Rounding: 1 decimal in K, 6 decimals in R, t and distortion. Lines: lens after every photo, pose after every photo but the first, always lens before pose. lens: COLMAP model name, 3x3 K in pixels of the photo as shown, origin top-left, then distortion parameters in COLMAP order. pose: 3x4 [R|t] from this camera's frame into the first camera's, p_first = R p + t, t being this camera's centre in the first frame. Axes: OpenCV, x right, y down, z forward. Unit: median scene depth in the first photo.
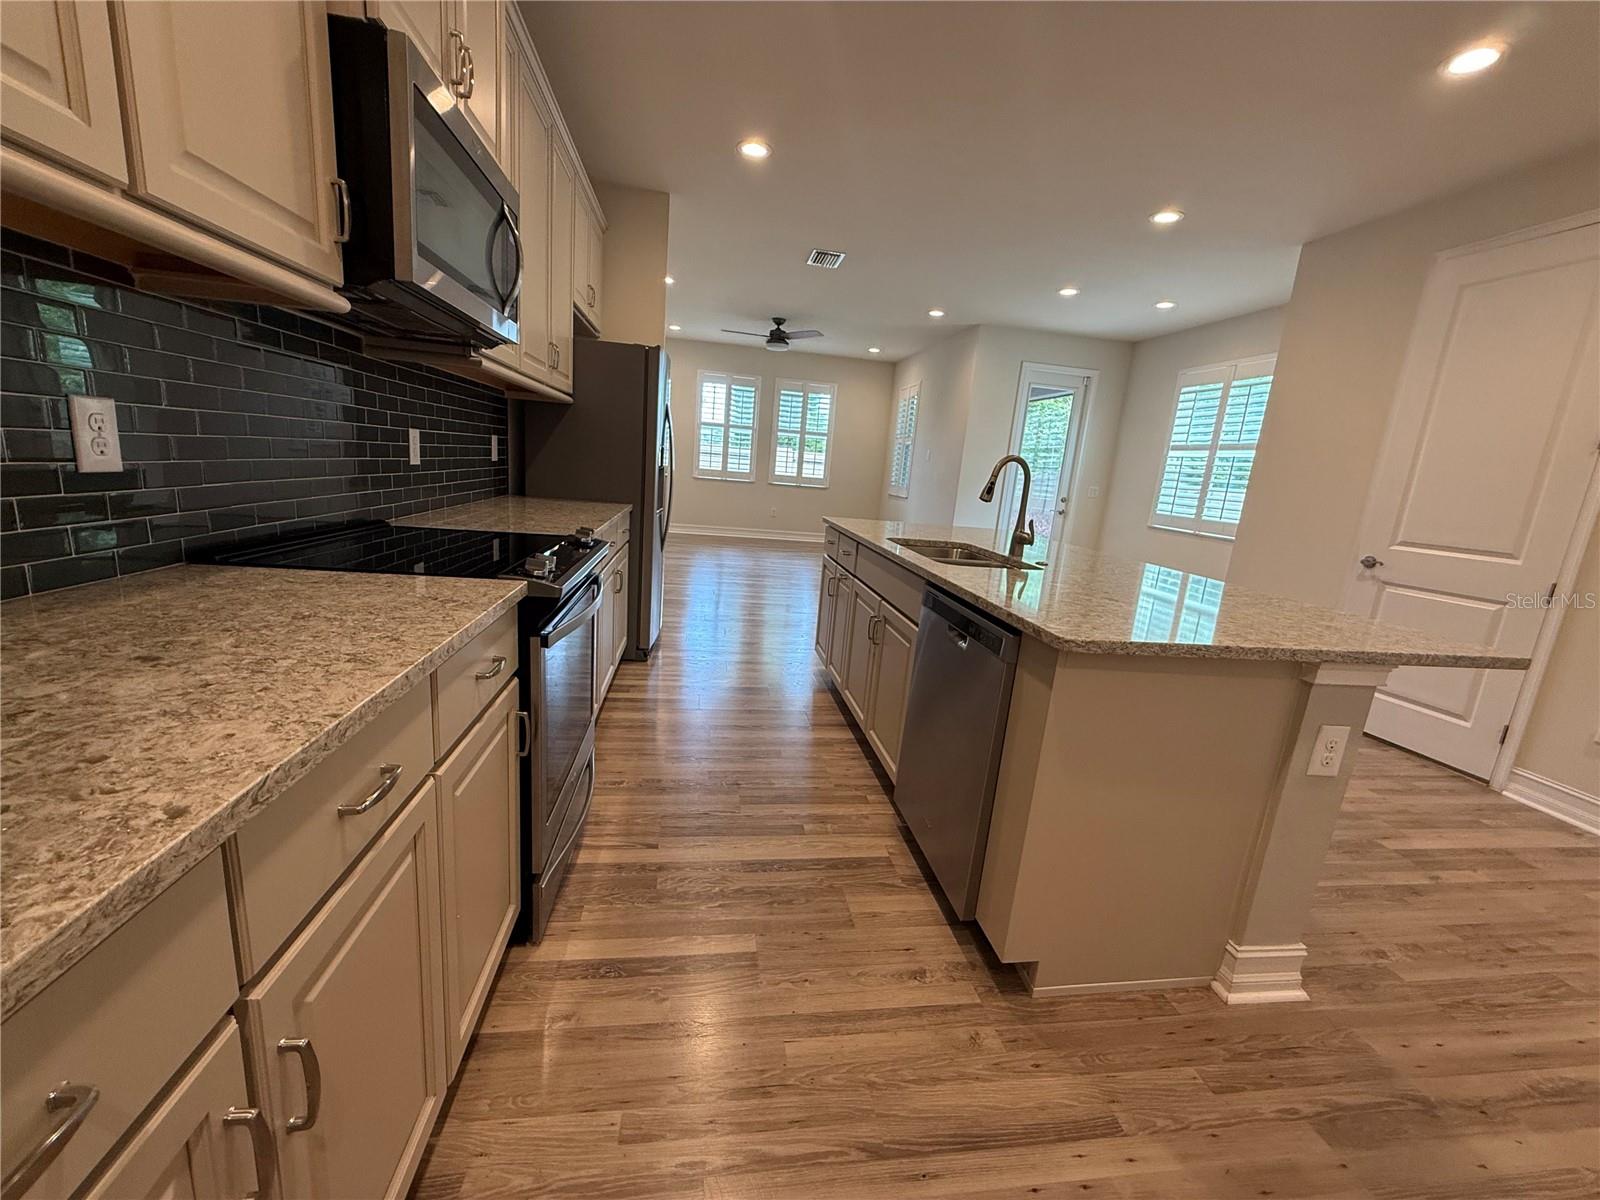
lens RADIAL K [[636.9, 0, 792.8], [0, 636.9, 603.0], [0, 0, 1]] dist [-0.001421, 0.000567]
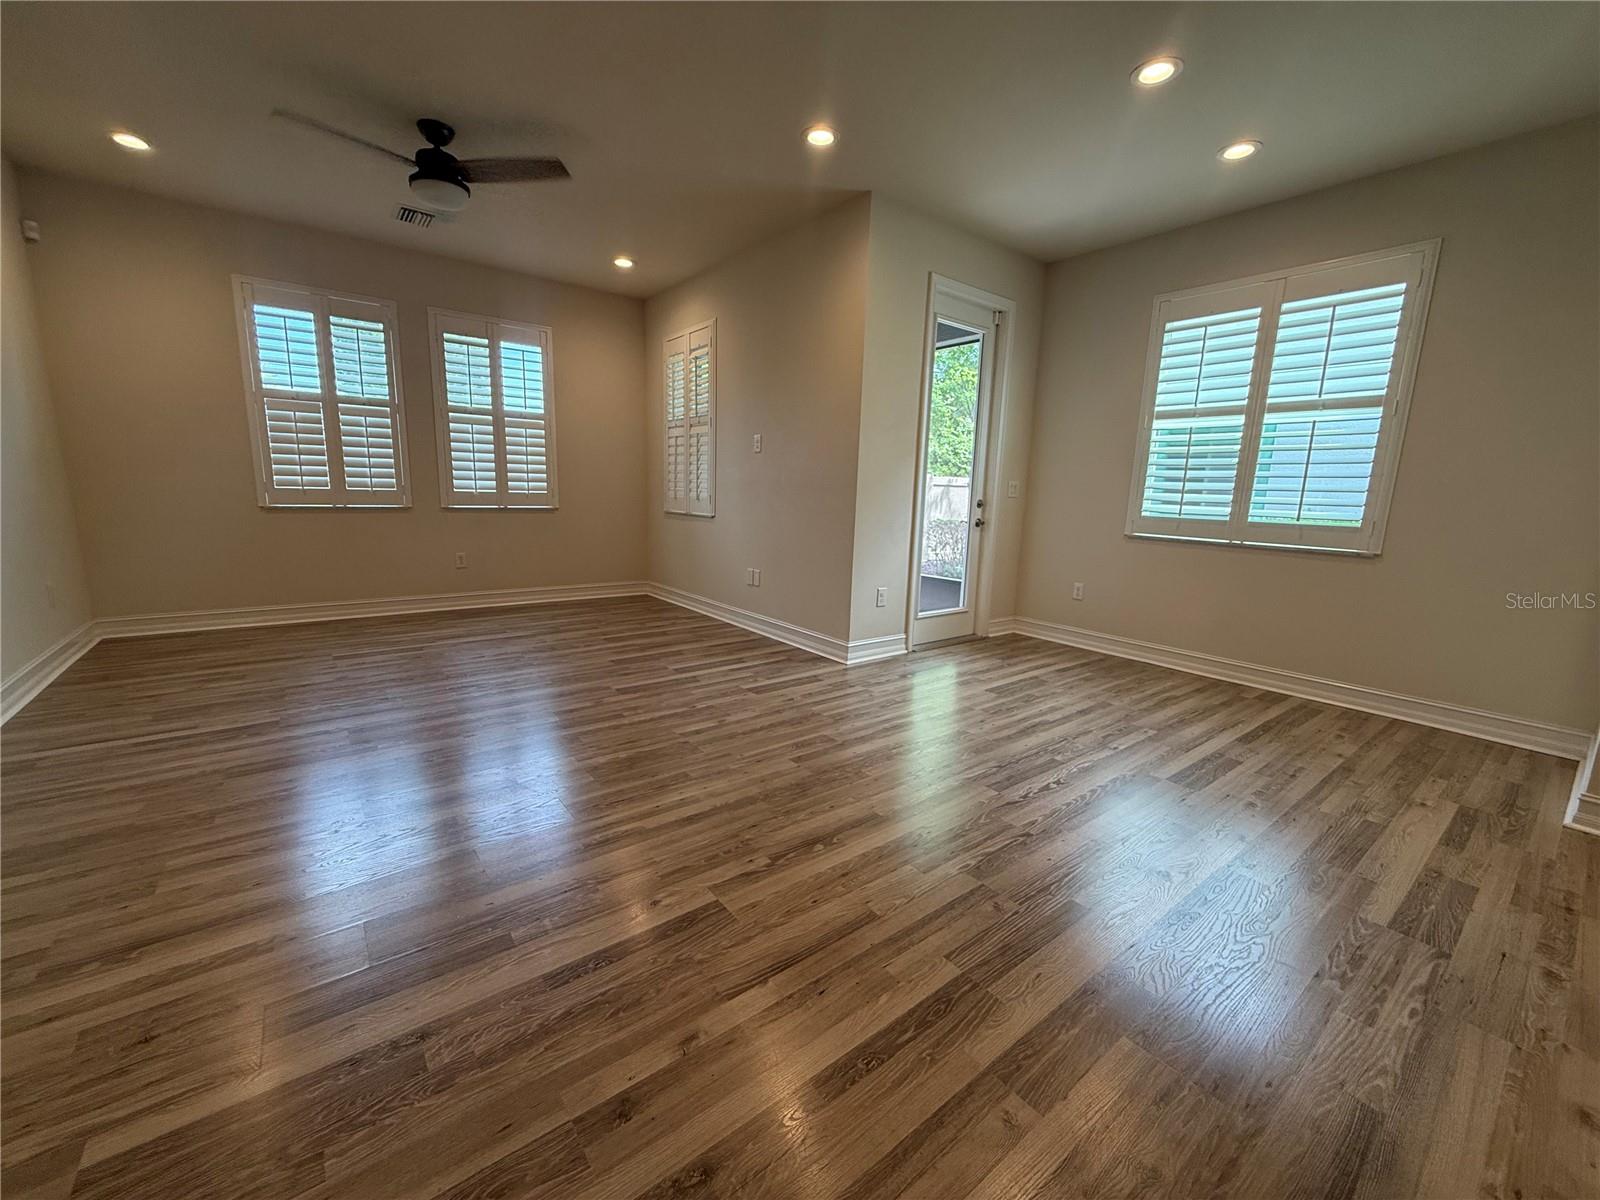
lens RADIAL K [[636.9, 0, 793.2], [0, 636.9, 600.7], [0, 0, 1]] dist [-0.001421, 0.000567]
pose [[0.871326, -0.140242, 0.470237, -0.157688], [0.145389, 0.989044, 0.025569, -0.300243], [-0.468671, 0.046088, 0.882170, 1.443228]]
